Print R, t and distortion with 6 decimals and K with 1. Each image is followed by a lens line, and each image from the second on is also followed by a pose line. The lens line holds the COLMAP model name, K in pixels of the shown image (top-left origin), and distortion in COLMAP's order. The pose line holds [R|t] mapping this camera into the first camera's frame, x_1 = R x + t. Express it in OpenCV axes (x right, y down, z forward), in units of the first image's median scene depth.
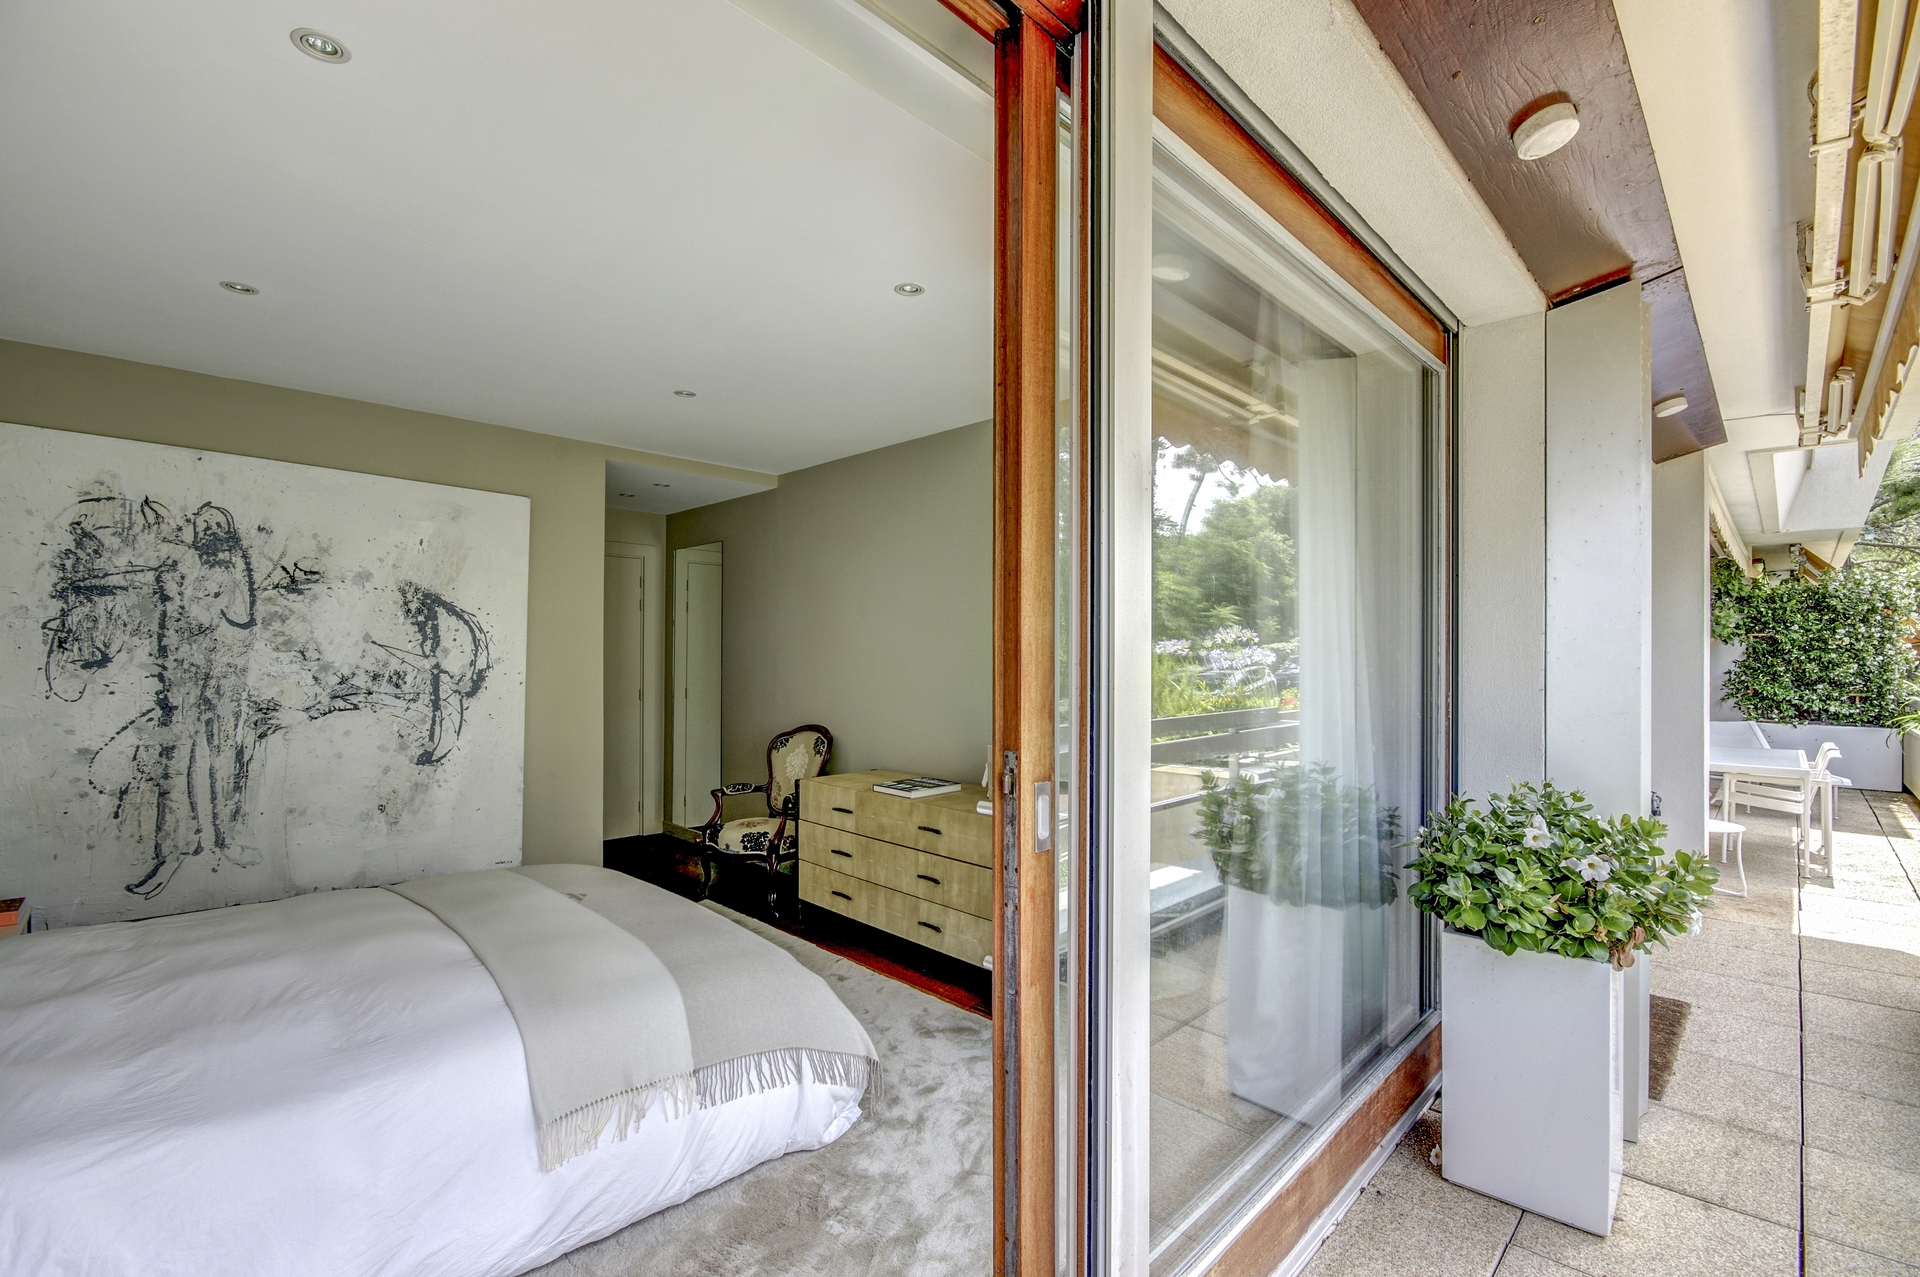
lens RADIAL K [[840.4, 0, 958.1], [0, 840.4, 647.6], [0, 0, 1]] dist [-0.000430, -0.007000]
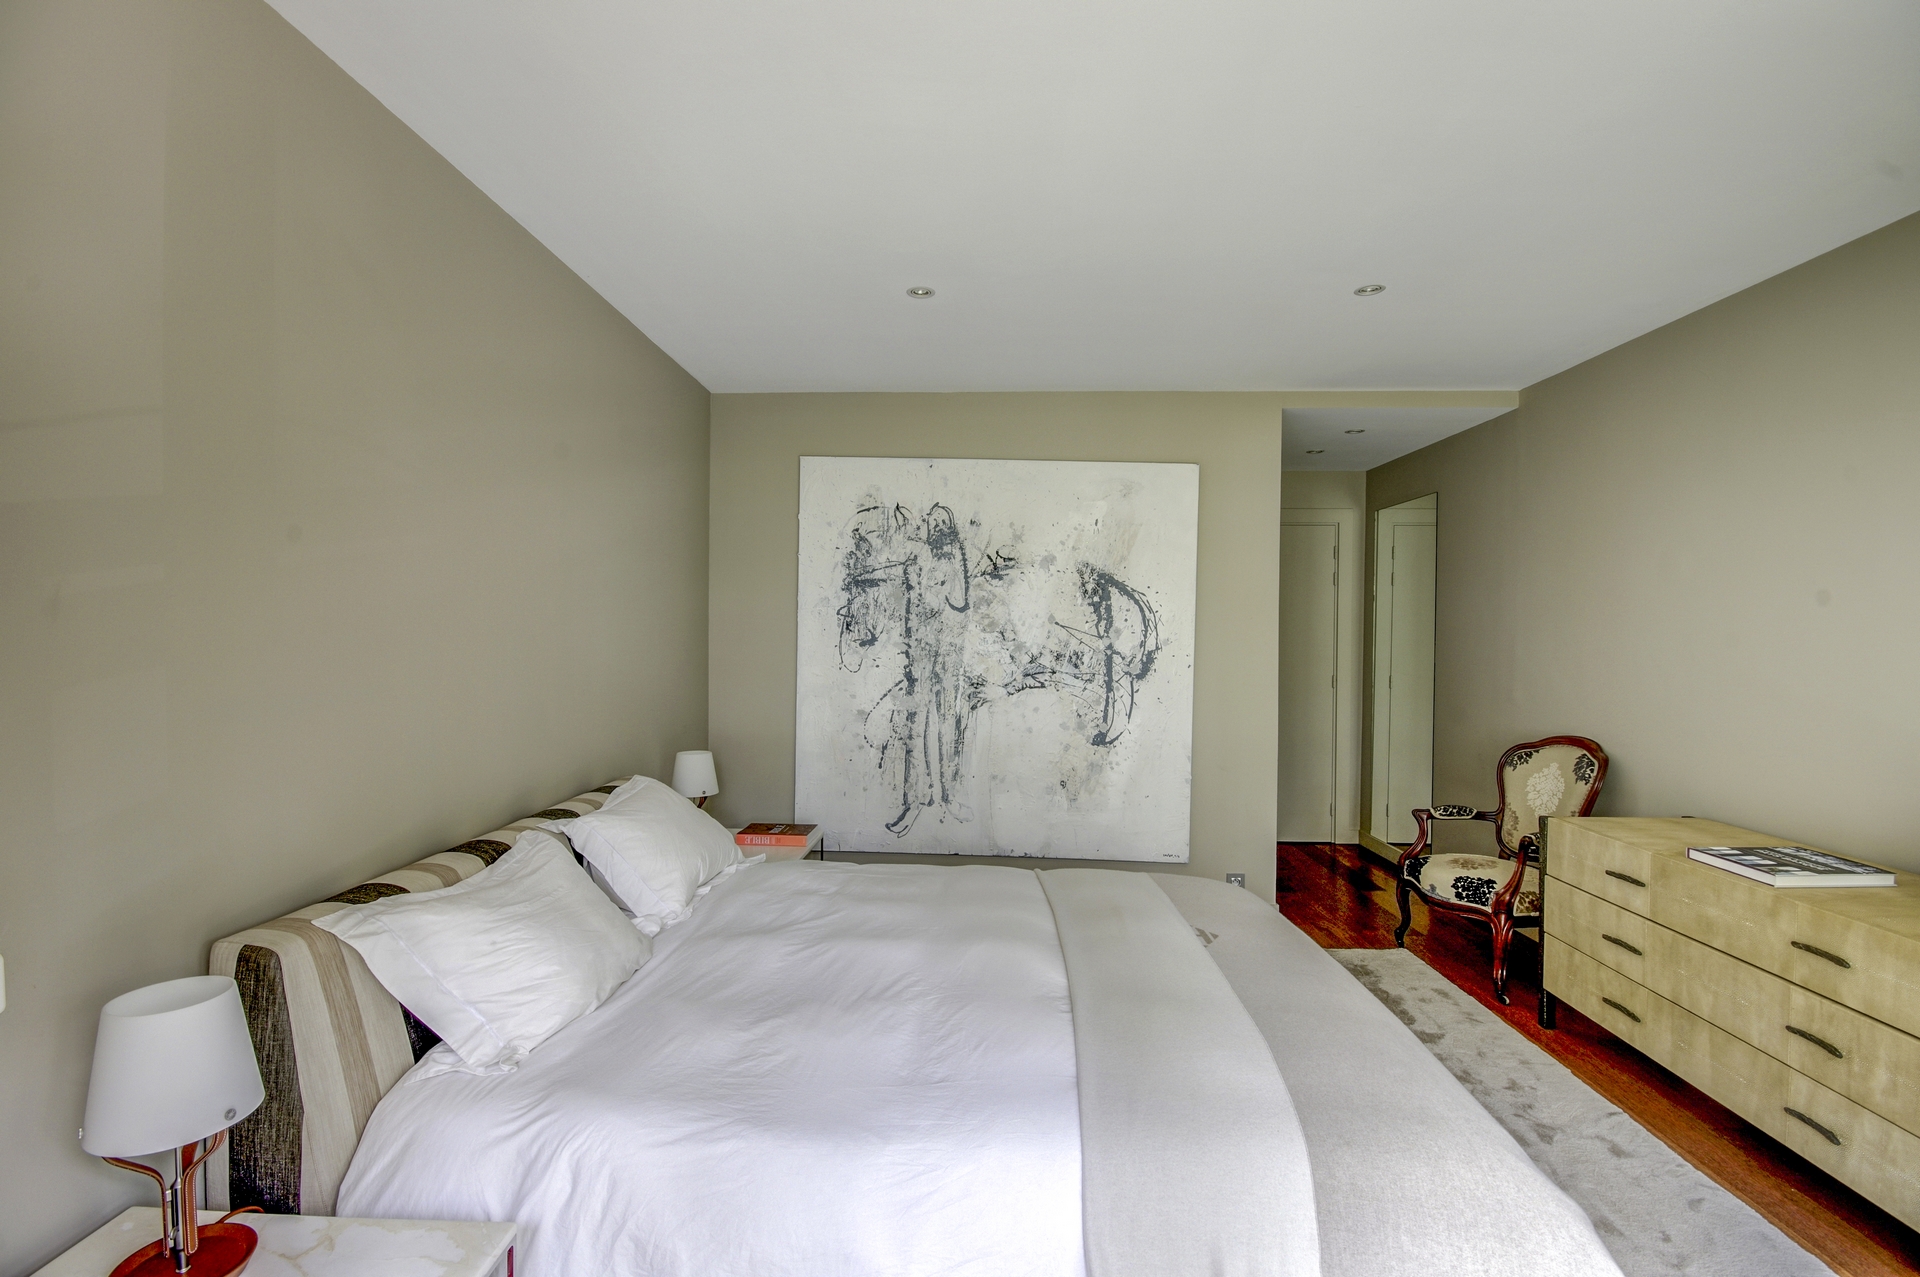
lens RADIAL K [[840.4, 0, 961.7], [0, 840.4, 651.2], [0, 0, 1]] dist [-0.000430, -0.007000]
pose [[0.691900, 0.013604, -0.721865, -0.030134], [0.004729, 0.999716, 0.023372, 0.003447], [0.721978, -0.019585, 0.691639, 0.206814]]
